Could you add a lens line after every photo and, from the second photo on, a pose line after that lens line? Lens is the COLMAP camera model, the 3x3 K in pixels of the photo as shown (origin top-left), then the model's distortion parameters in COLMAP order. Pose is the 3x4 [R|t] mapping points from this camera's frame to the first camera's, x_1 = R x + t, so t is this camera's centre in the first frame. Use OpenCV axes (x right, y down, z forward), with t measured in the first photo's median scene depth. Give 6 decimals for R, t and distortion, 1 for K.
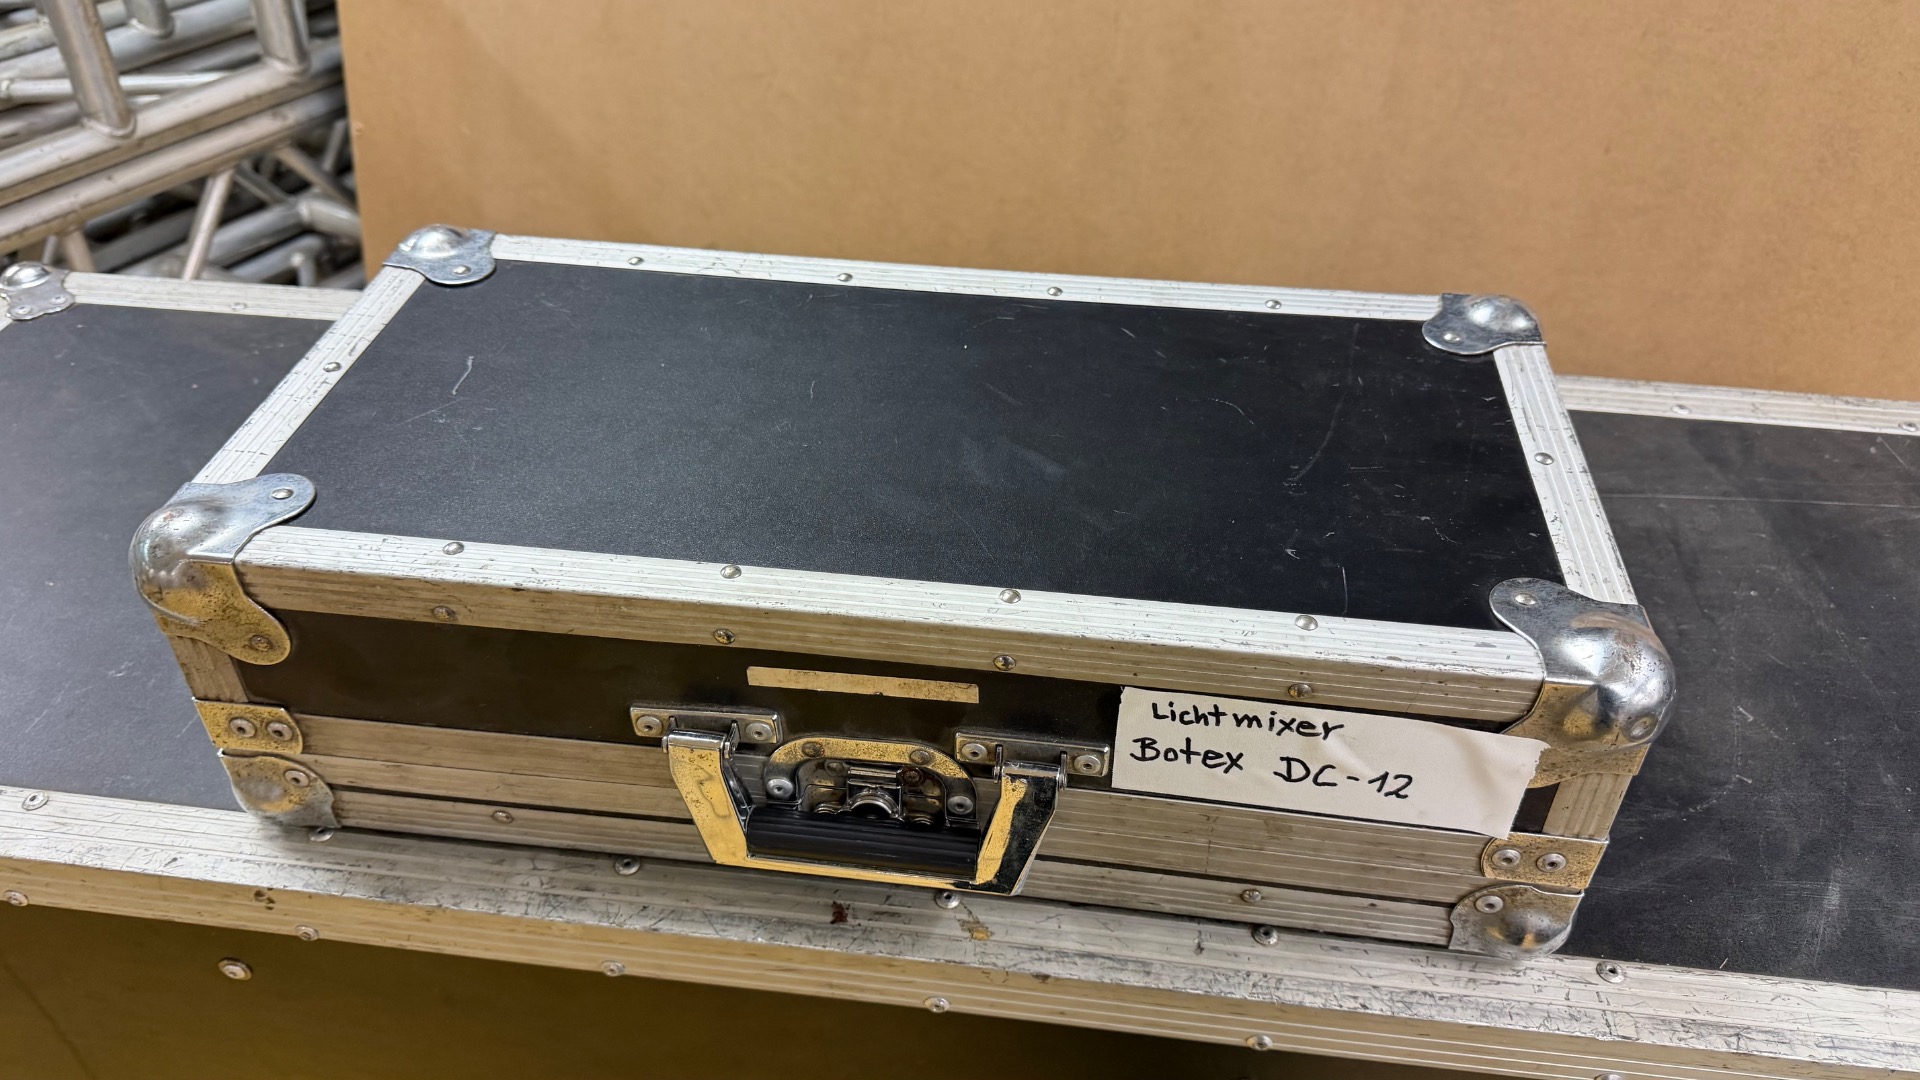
lens RADIAL K [[1399.3, 0, 960.0], [0, 1399.3, 540.0], [0, 0, 1]] dist [0.004111, -0.046867]
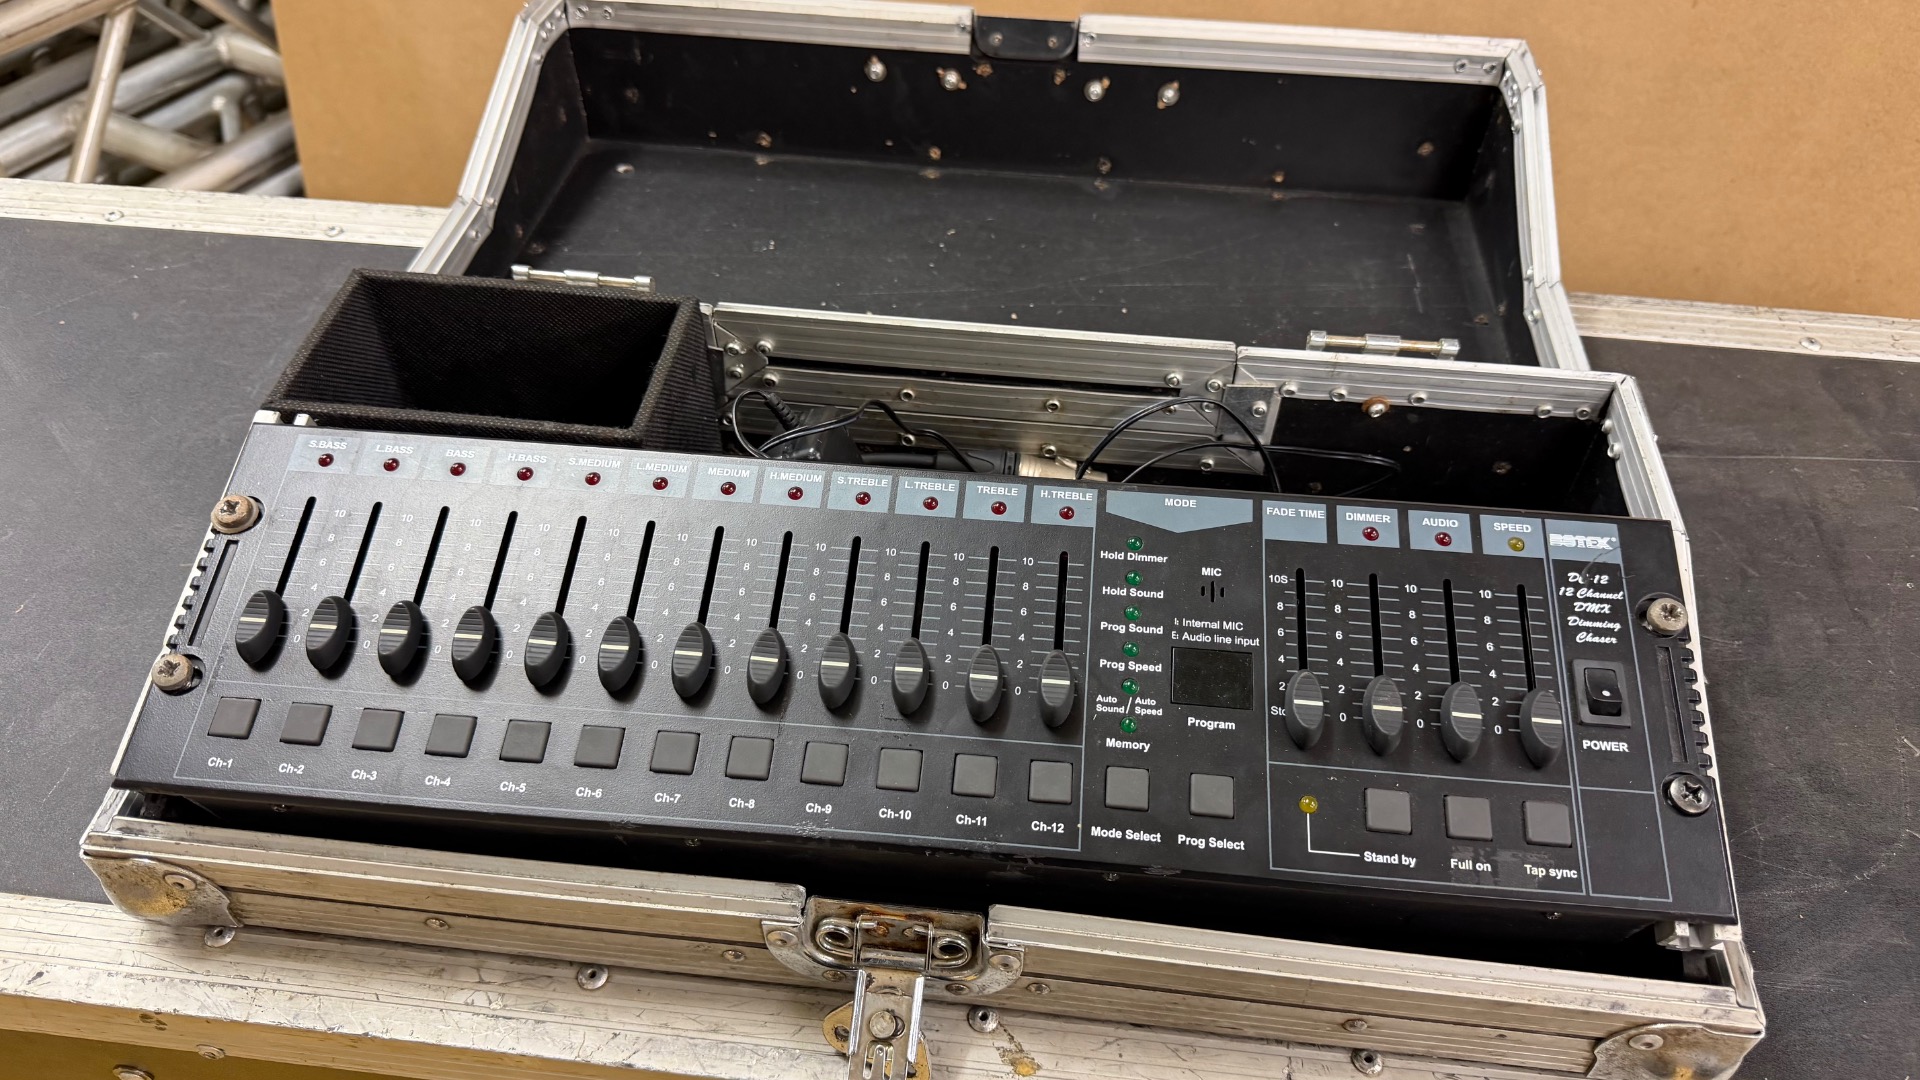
lens RADIAL K [[1400.4, 0, 969.3], [0, 1400.4, 537.3], [0, 0, 1]] dist [0.009200, -0.036416]
pose [[0.999732, -0.009271, 0.021231, -0.024480], [0.006550, 0.992155, 0.124846, -0.097844], [-0.022222, -0.124673, 0.991949, 0.160996]]
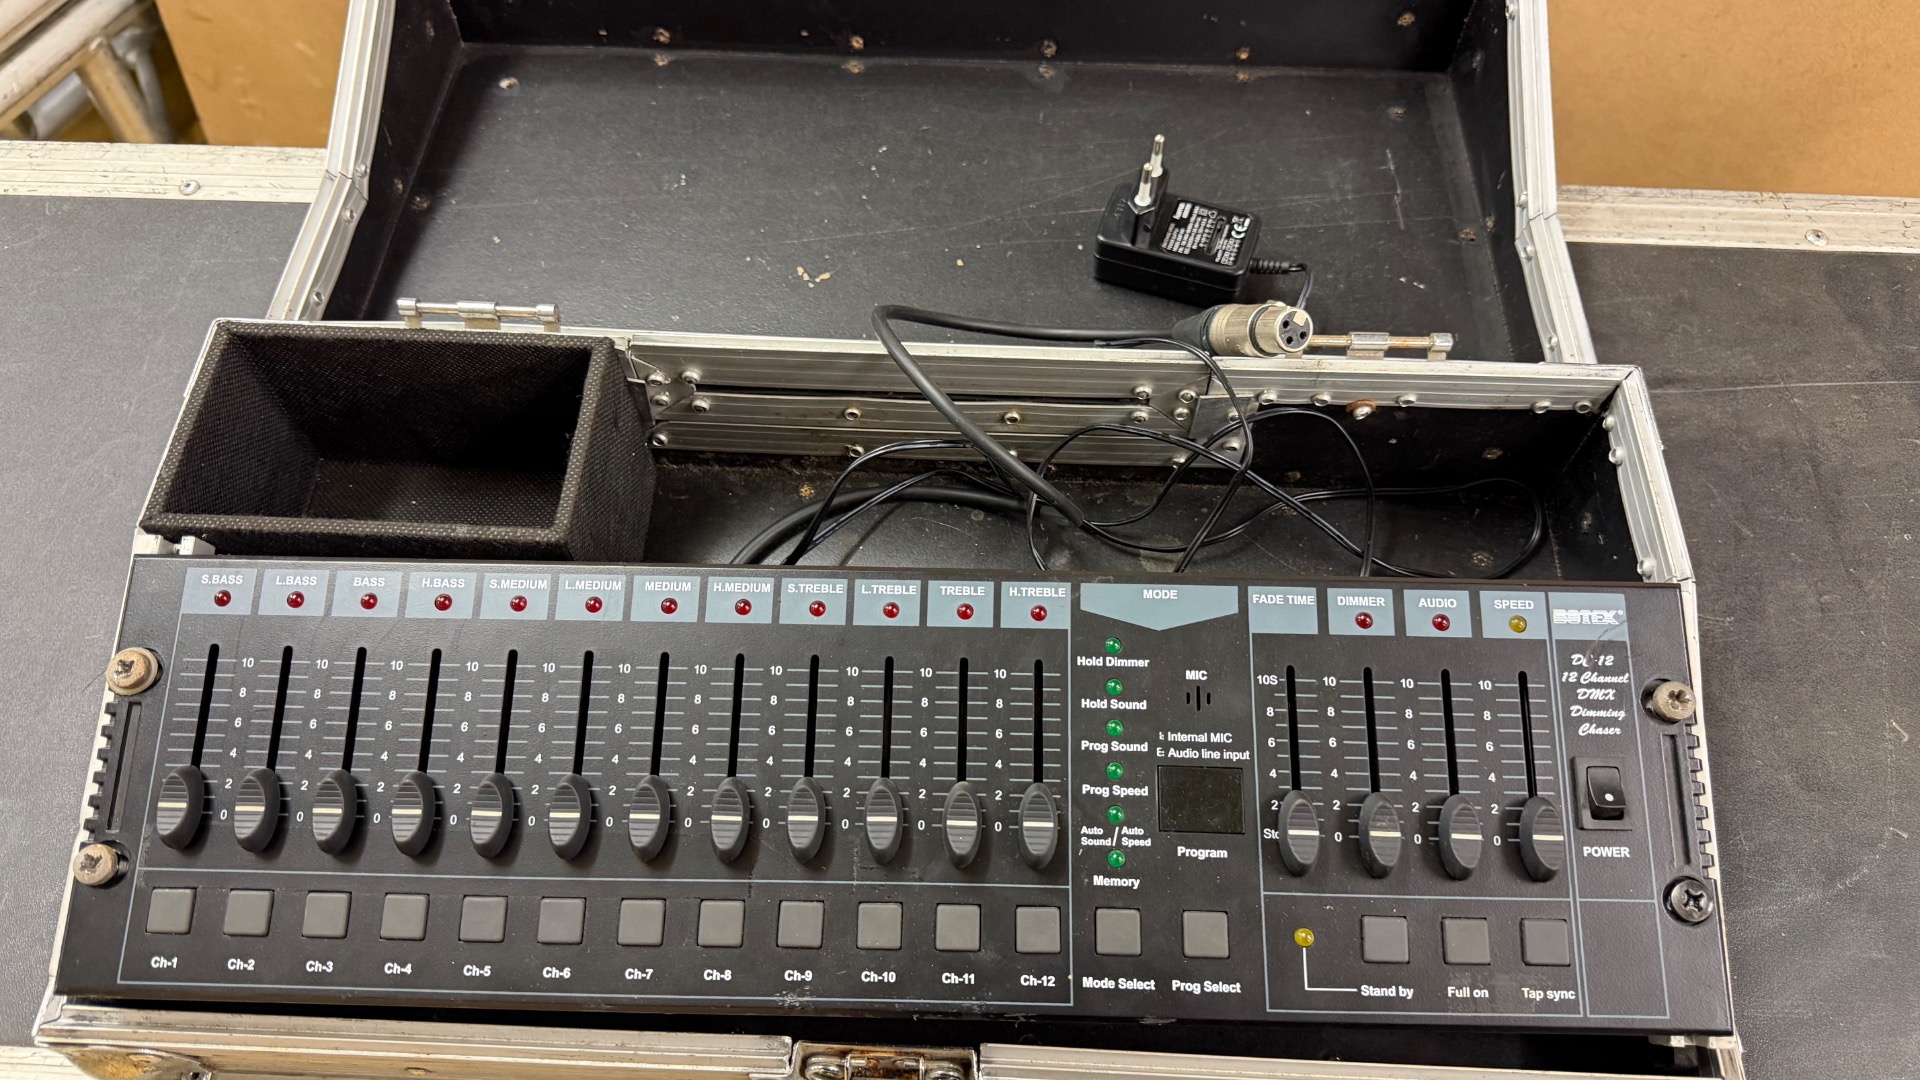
lens RADIAL K [[1414.4, 0, 960.0], [0, 1414.4, 540.0], [0, 0, 1]] dist [-0.010696, -0.006604]
pose [[0.996183, -0.075671, 0.043501, -0.023142], [0.056709, 0.939984, 0.336474, -0.260763], [-0.066352, -0.332723, 0.940688, 0.246449]]
